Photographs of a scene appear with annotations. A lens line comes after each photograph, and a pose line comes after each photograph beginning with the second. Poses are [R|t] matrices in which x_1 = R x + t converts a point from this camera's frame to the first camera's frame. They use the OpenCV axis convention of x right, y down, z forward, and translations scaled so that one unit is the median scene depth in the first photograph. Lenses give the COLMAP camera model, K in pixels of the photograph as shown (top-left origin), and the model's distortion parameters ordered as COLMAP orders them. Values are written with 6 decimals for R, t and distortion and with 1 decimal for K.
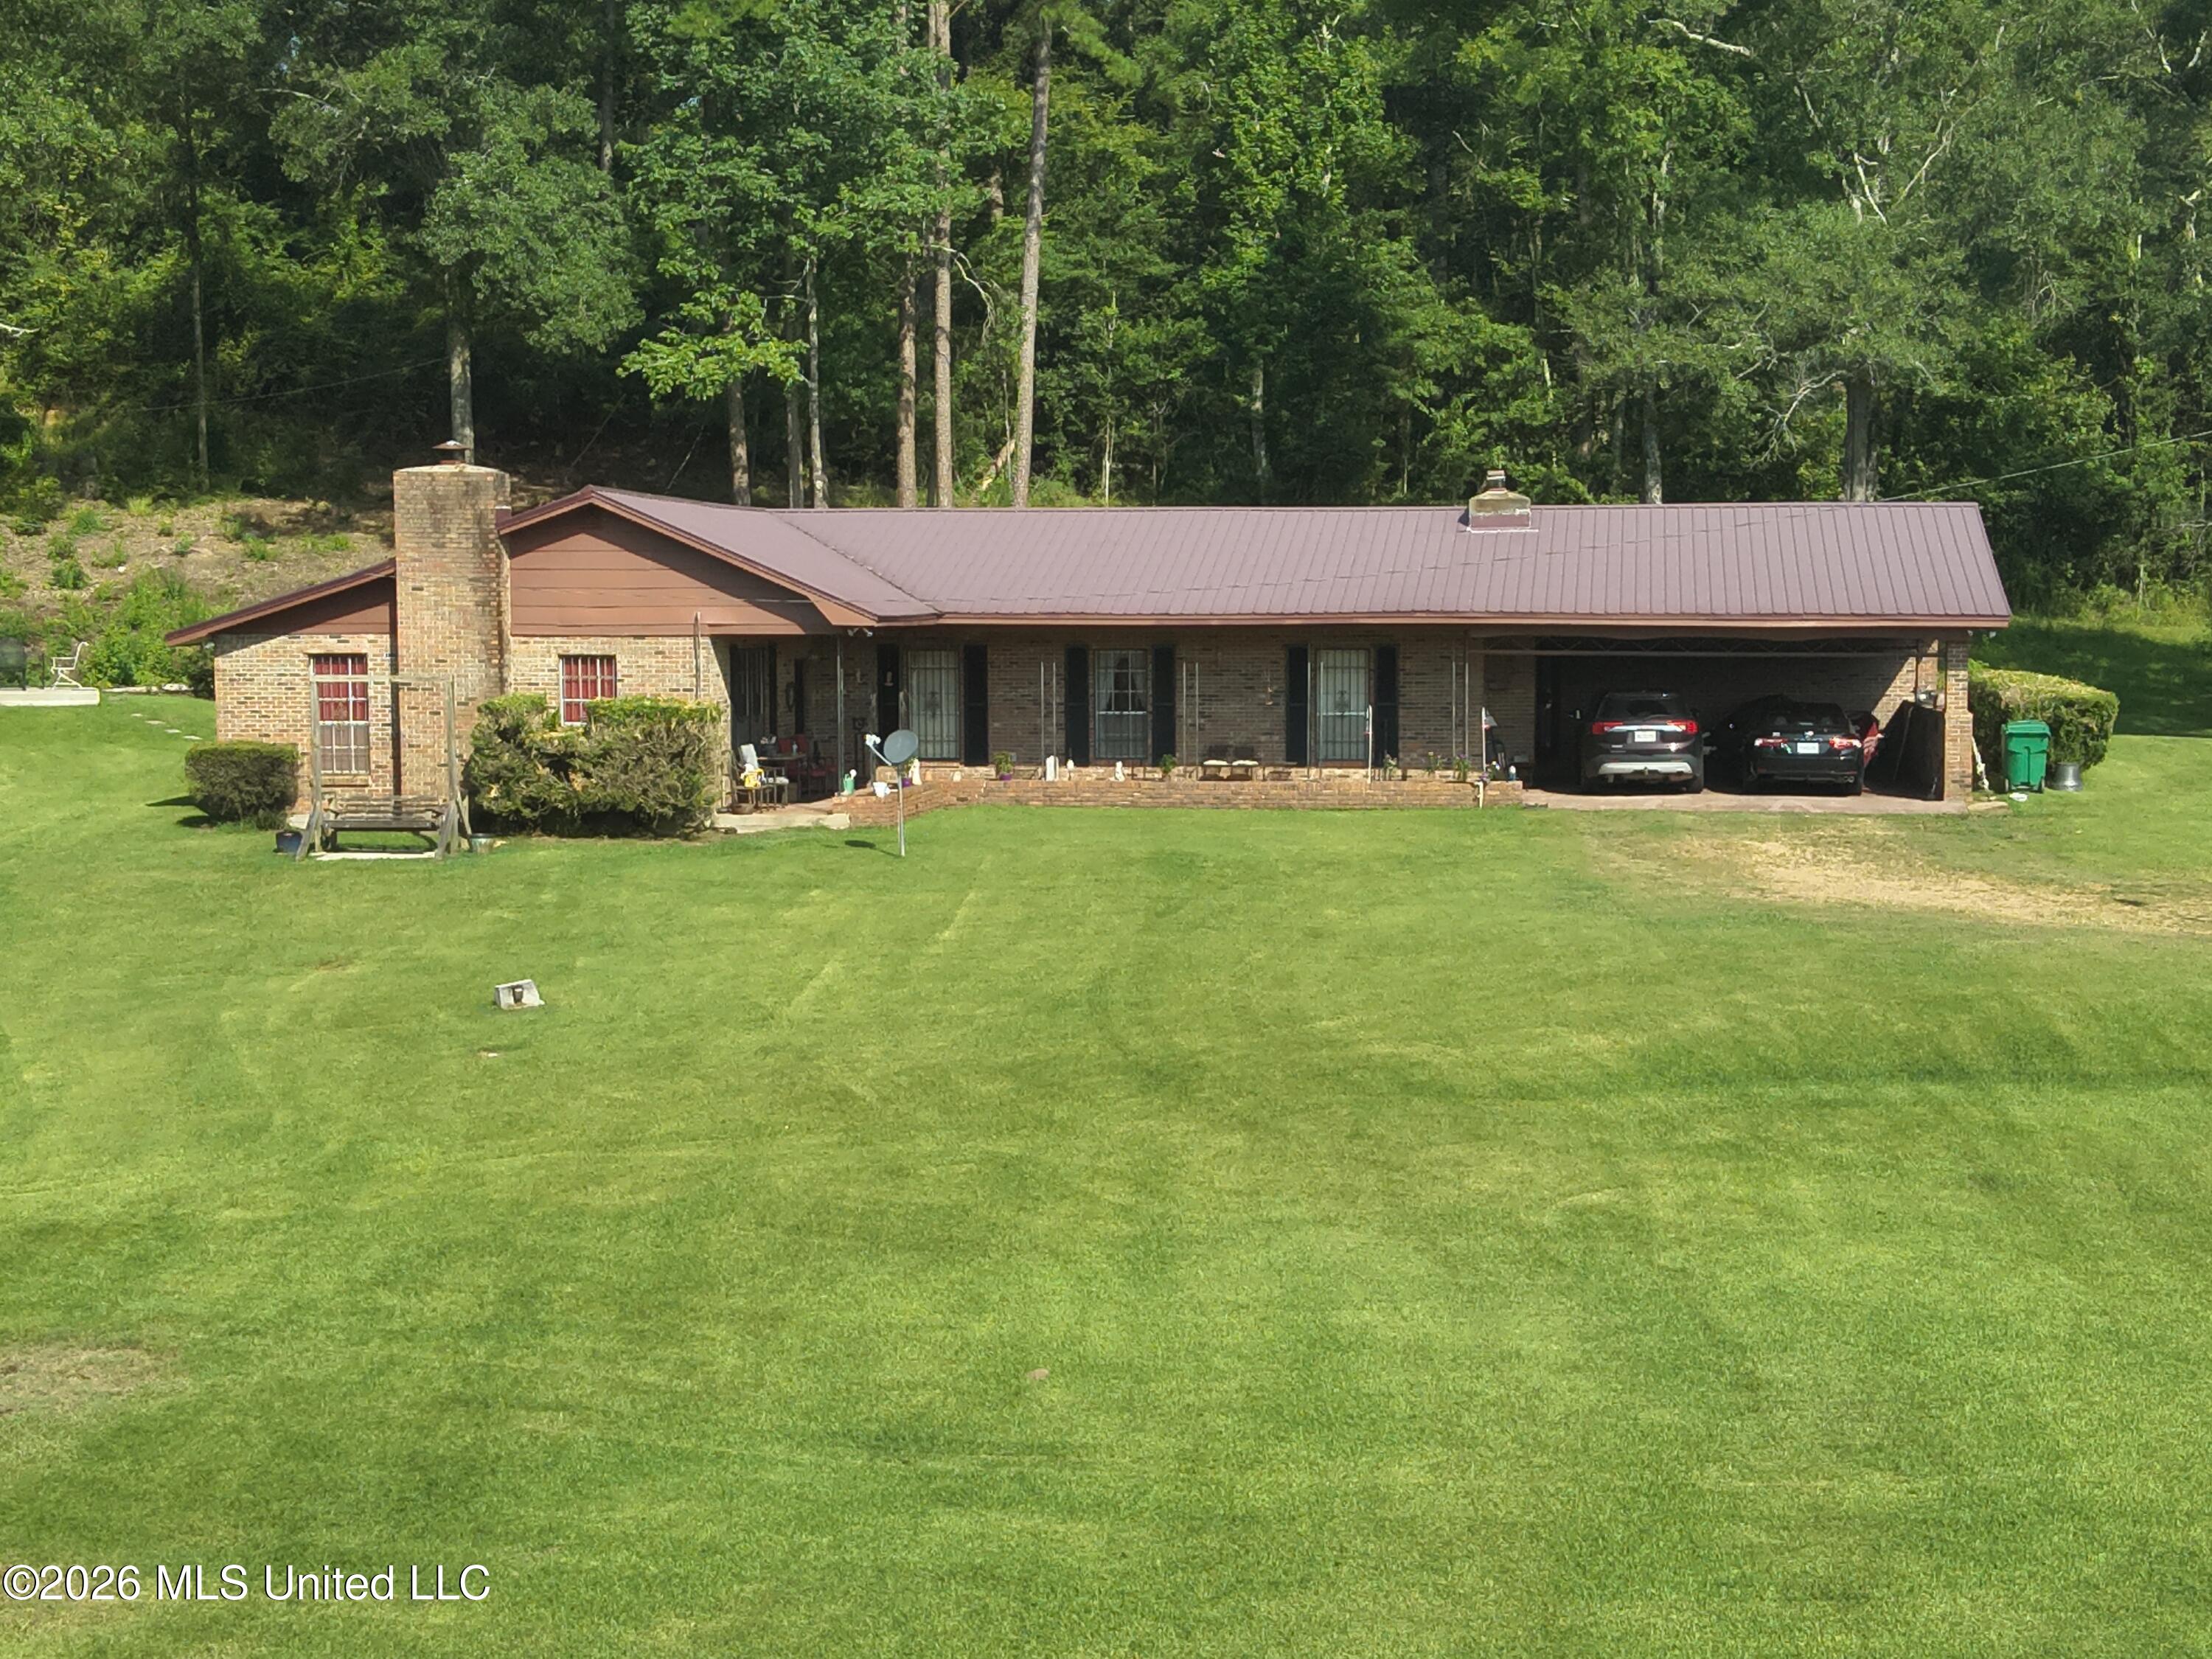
lens RADIAL K [[3454.5, 0, 1153.5], [0, 3454.5, 839.9], [0, 0, 1]] dist [0.169122, 0.000000]
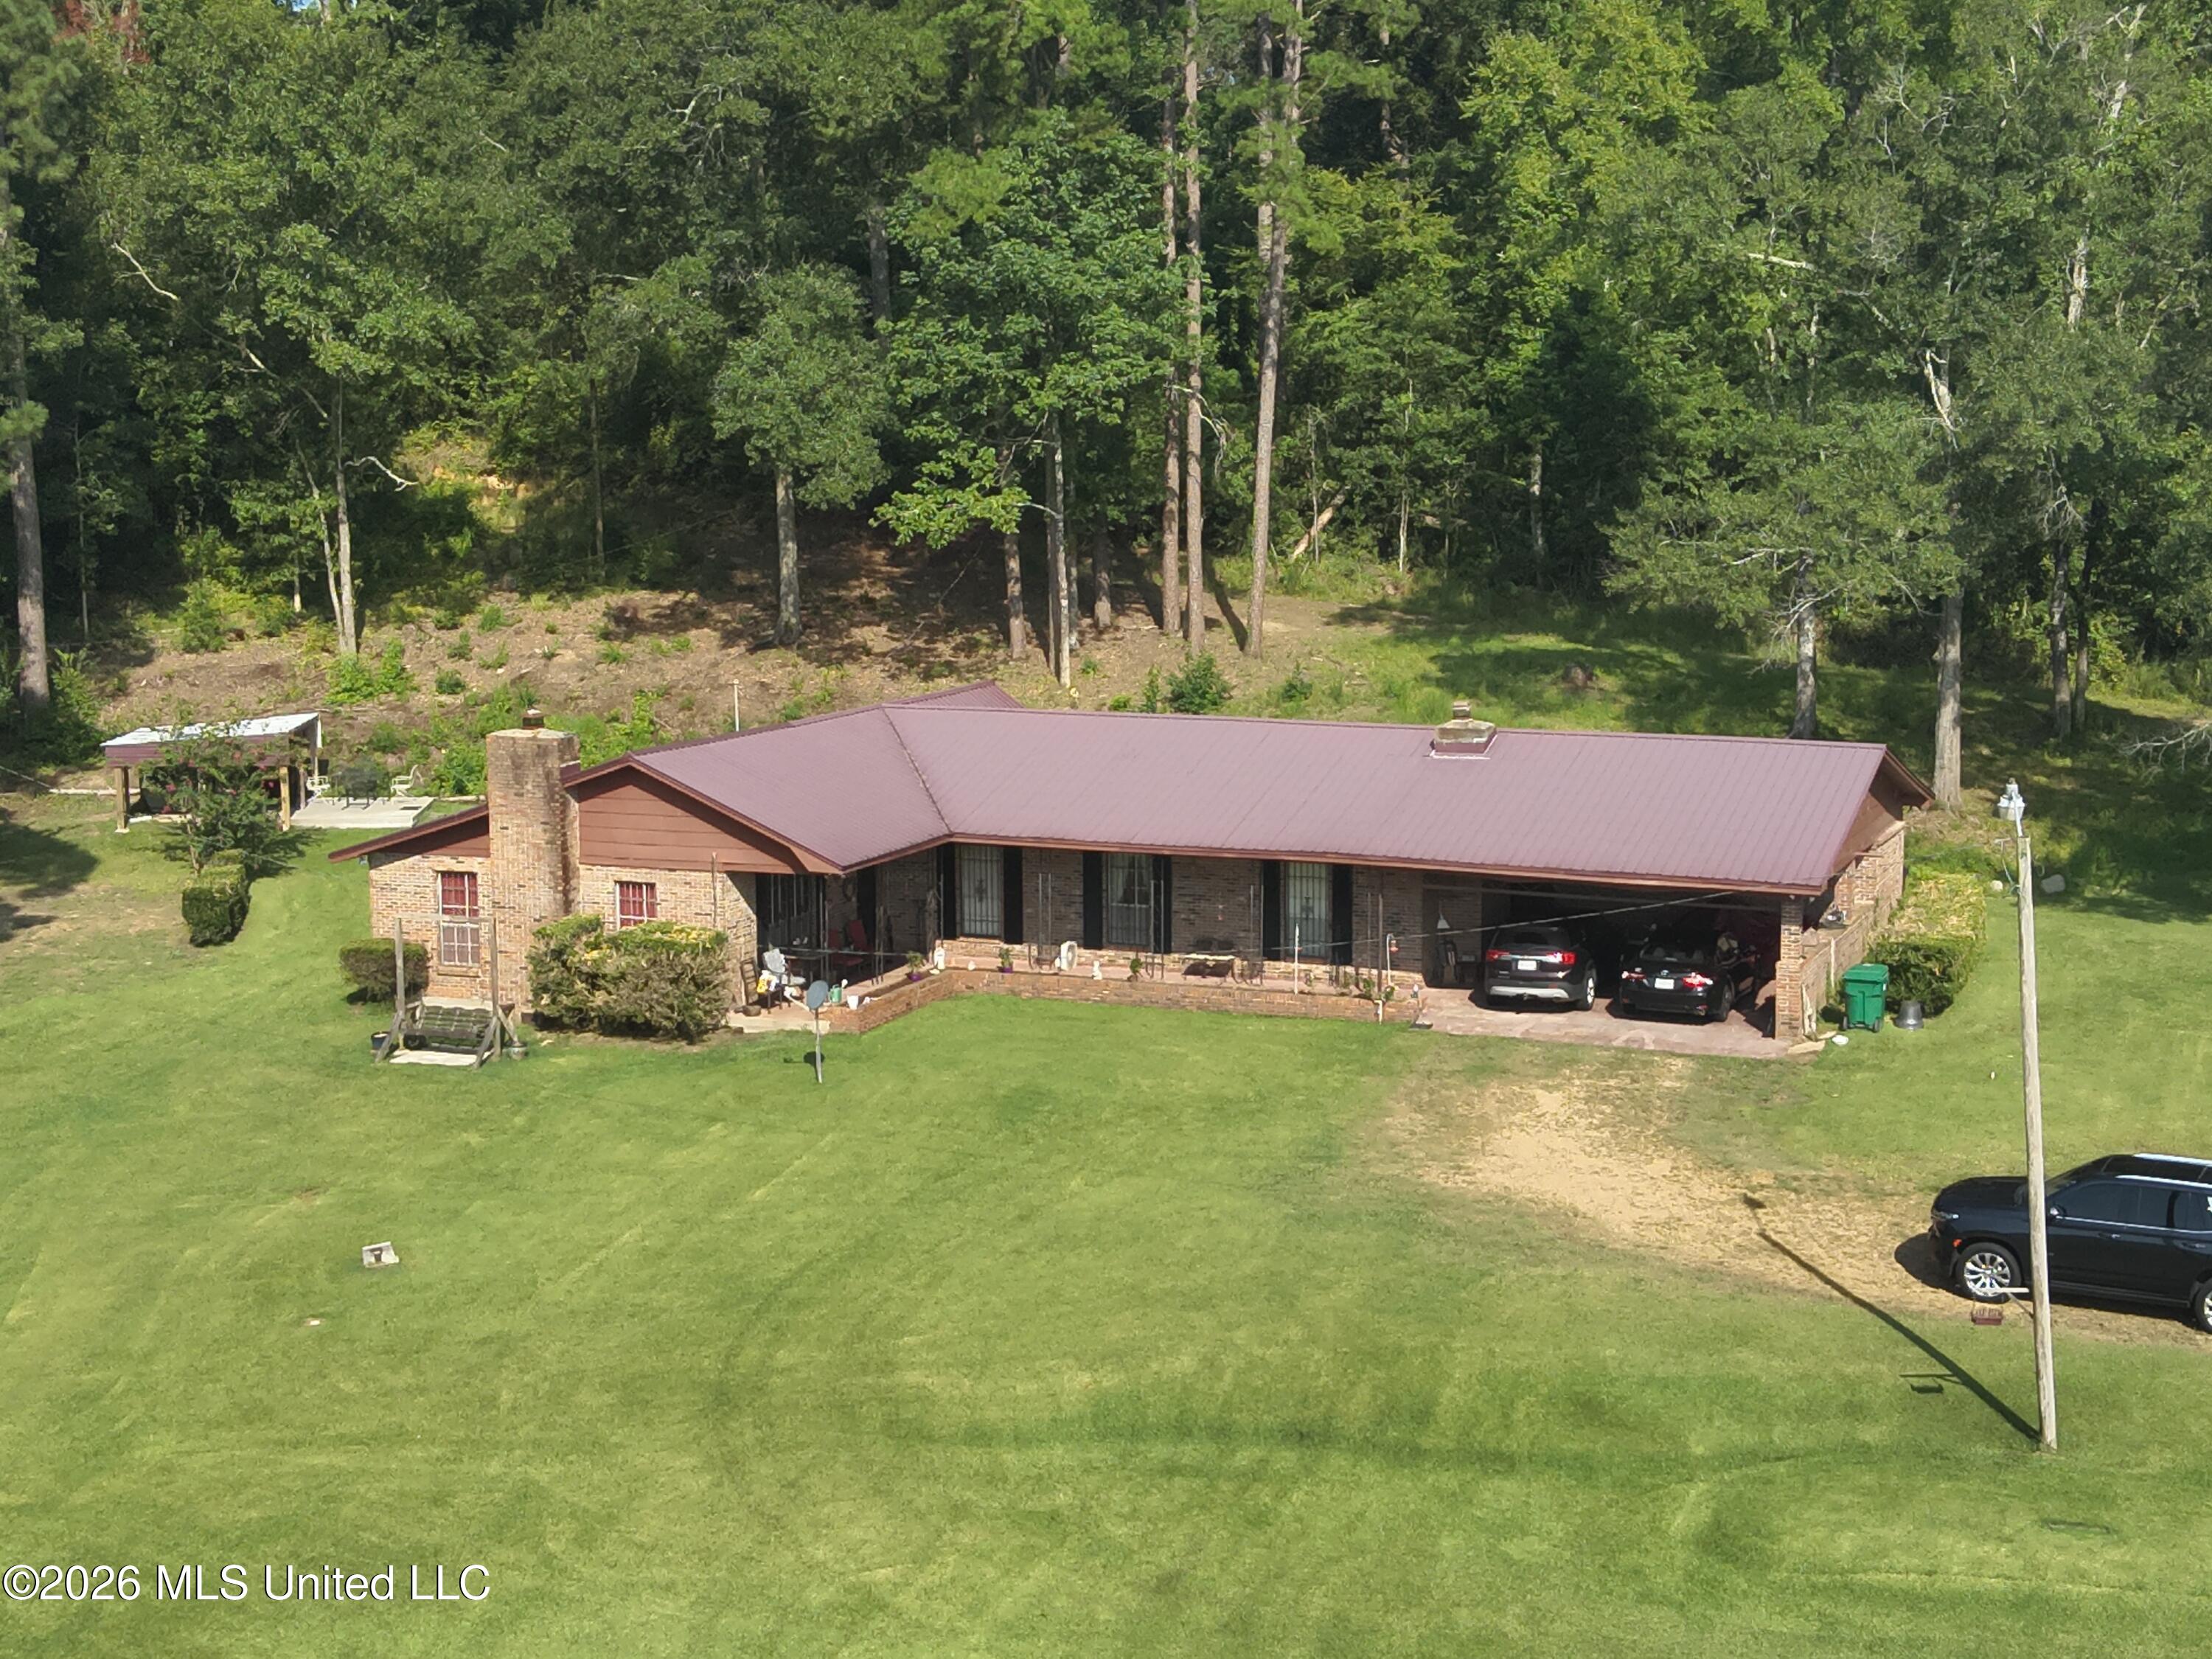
lens RADIAL K [[3454.5, 0, 1126.9], [0, 3454.5, 829.2], [0, 0, 1]] dist [0.169122, 0.000000]
pose [[0.968347, 0.031842, -0.247567, 0.222156], [-0.015518, 0.997591, 0.067610, -0.112934], [0.249124, -0.061628, 0.966509, -0.105681]]
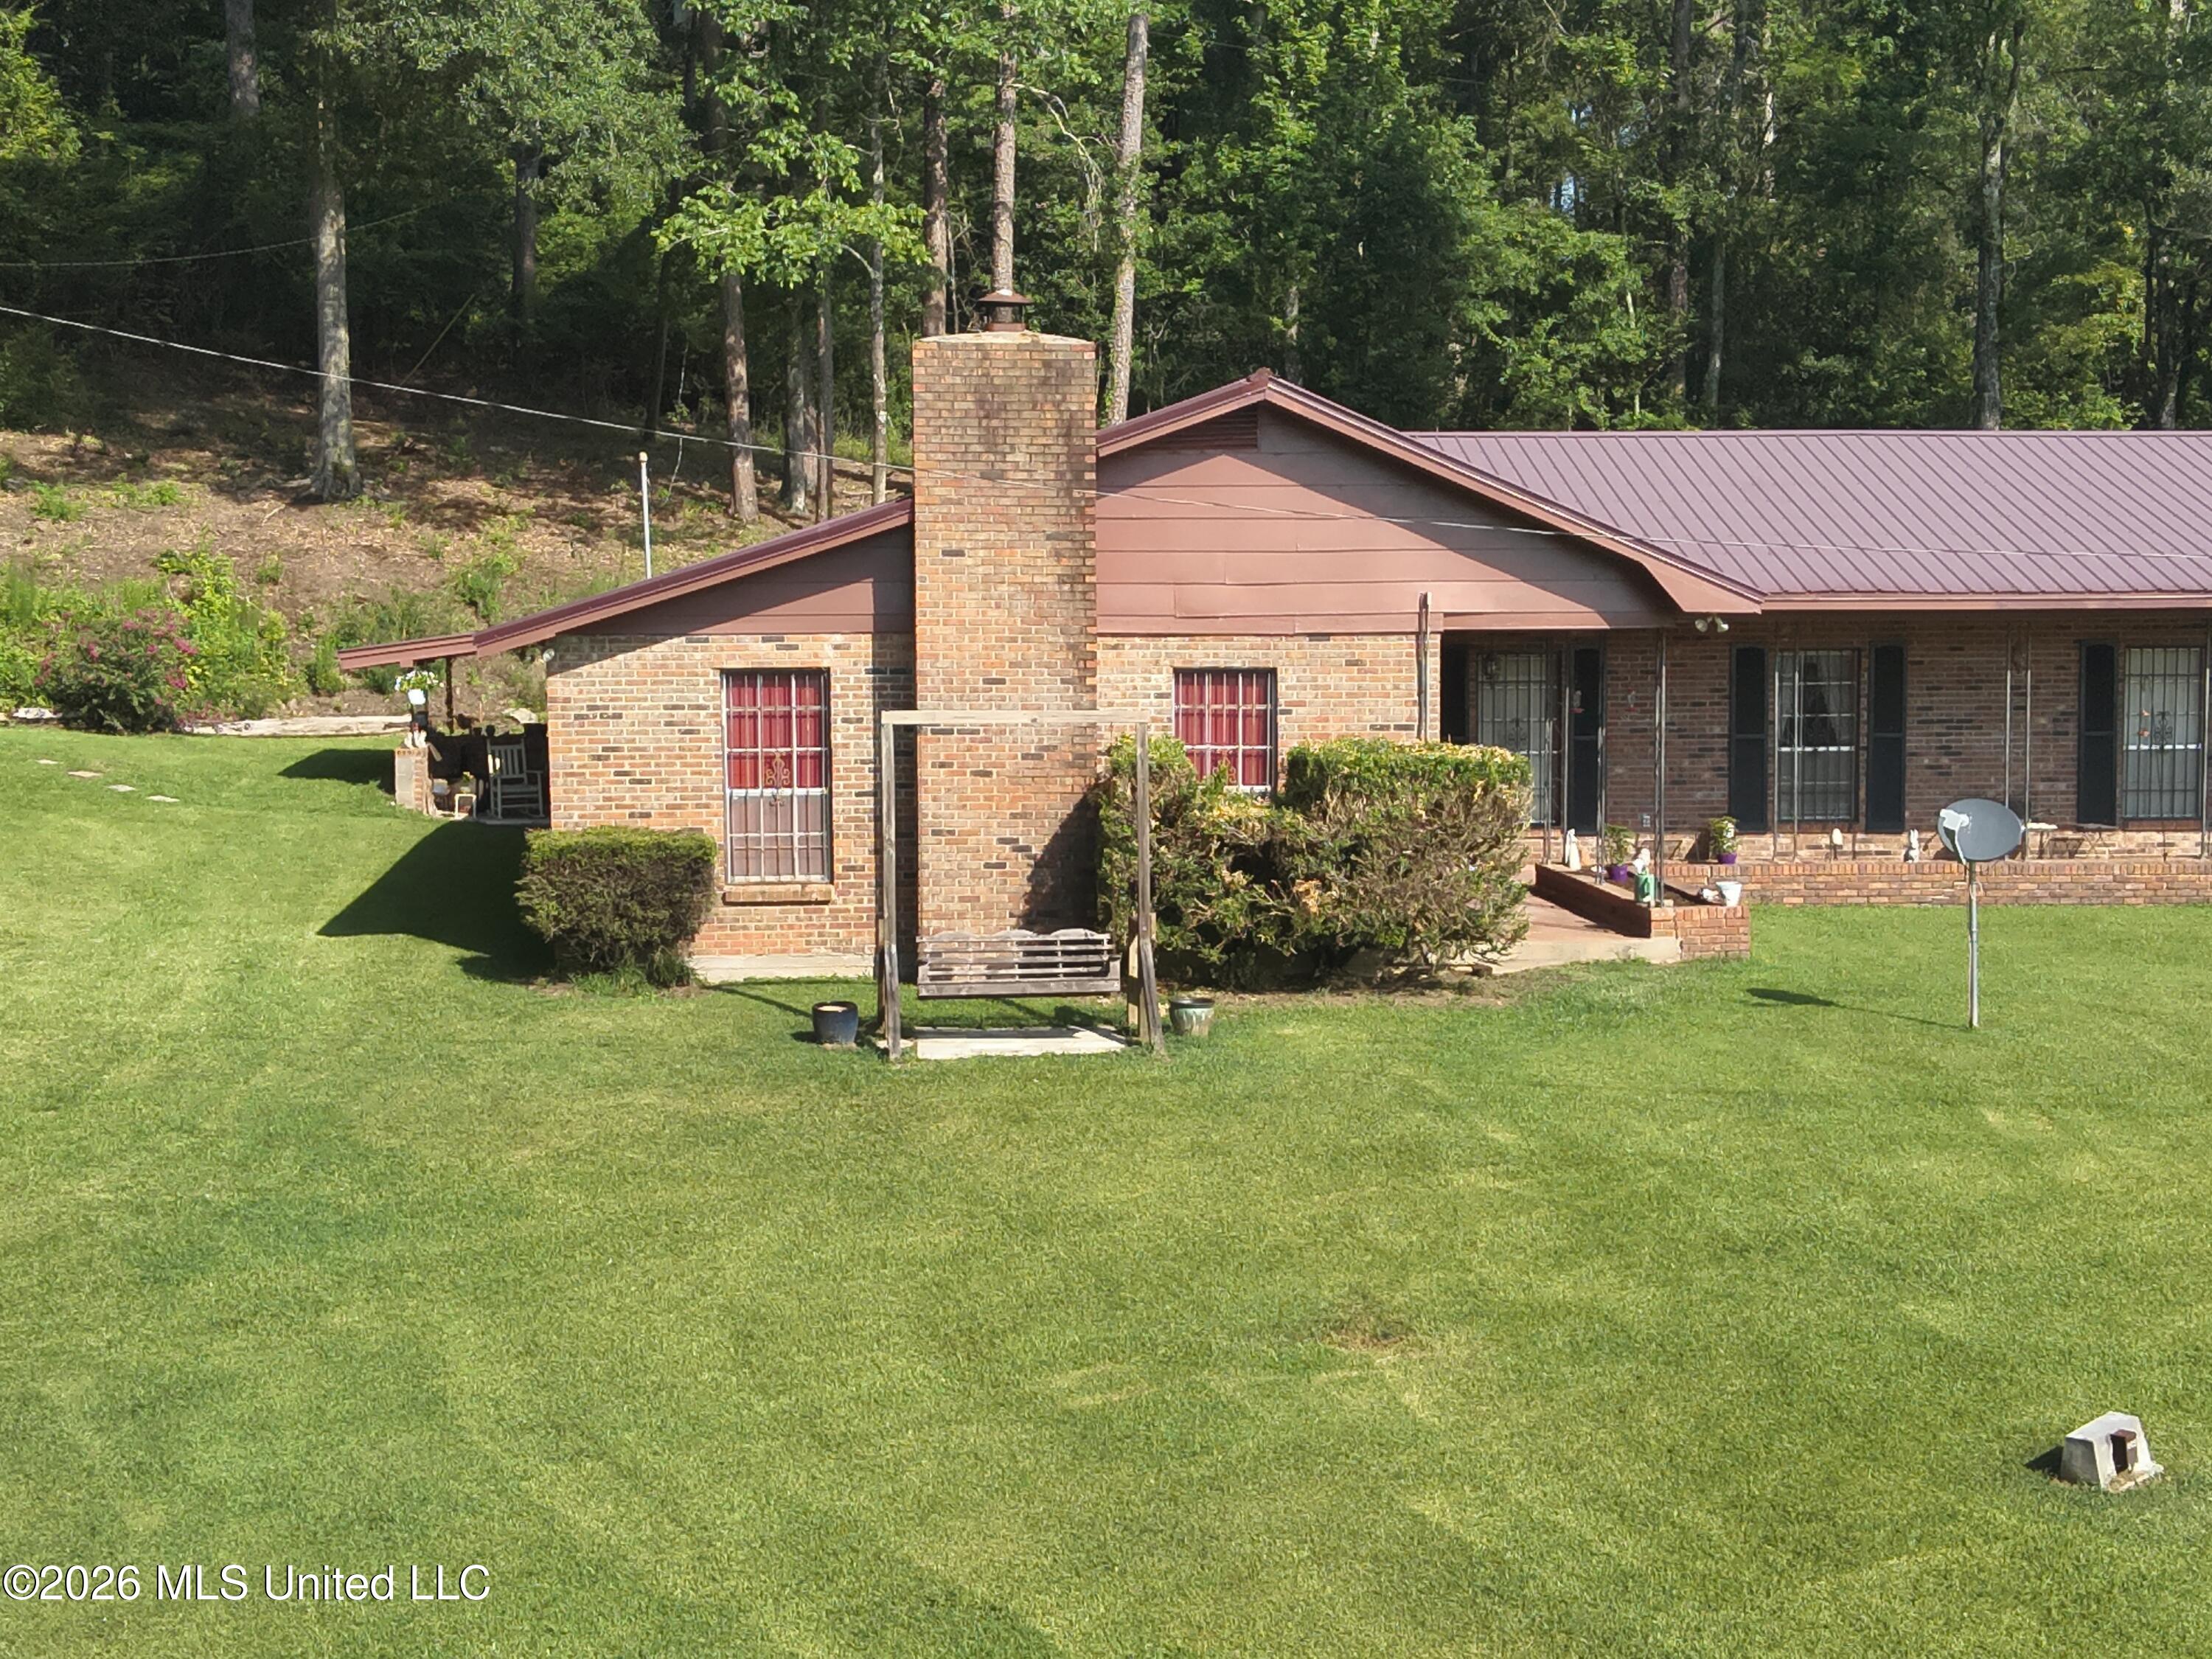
lens RADIAL K [[3454.5, 0, 1169.9], [0, 3454.5, 843.9], [0, 0, 1]] dist [0.169122, 0.000000]
pose [[0.974216, -0.016140, 0.225040, -0.214754], [0.015288, 0.999868, 0.005528, -0.019665], [-0.225099, -0.001945, 0.974334, 0.318298]]
